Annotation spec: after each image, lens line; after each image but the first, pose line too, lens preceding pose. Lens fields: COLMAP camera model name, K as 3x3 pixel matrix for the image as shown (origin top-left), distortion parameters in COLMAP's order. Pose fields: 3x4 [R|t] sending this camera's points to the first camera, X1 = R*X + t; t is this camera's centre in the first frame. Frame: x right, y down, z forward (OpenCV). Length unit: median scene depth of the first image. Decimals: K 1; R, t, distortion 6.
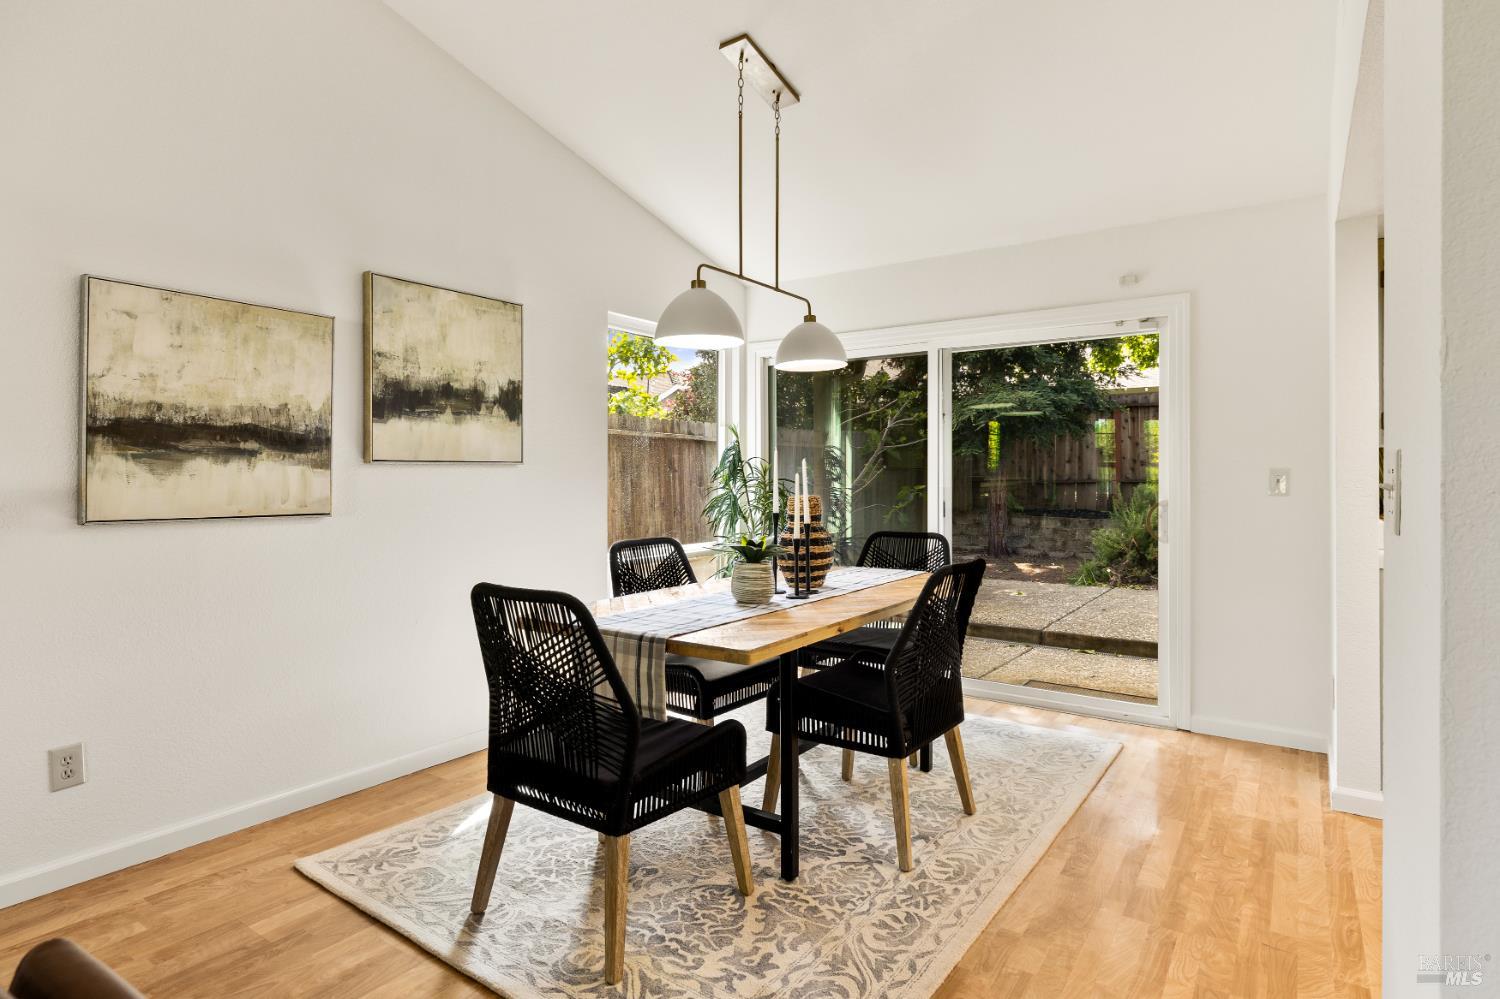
lens RADIAL K [[781.5, 0, 747.4], [0, 781.5, 480.6], [0, 0, 1]] dist [0.003450, 0.000278]
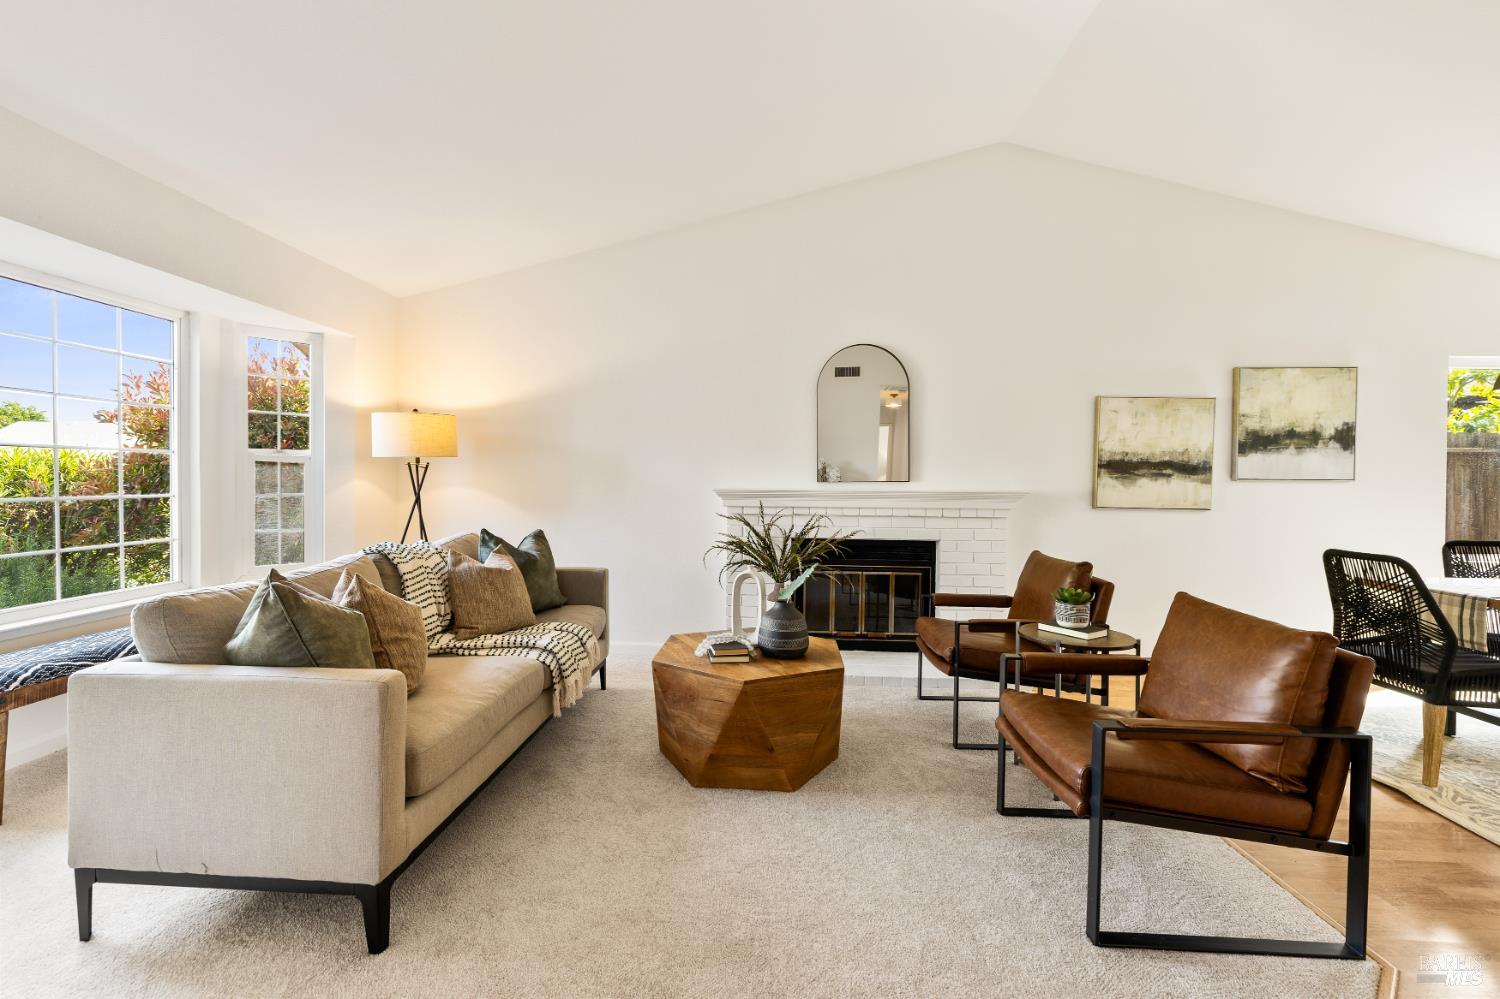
lens RADIAL K [[635.7, 0, 747.1], [0, 635.7, 492.4], [0, 0, 1]] dist [0.004221, 0.000566]
pose [[0.522574, 0.017821, -0.852408, 0.152893], [-0.016226, 0.999808, 0.010956, 0.005780], [0.852440, 0.008106, 0.522763, -0.672965]]
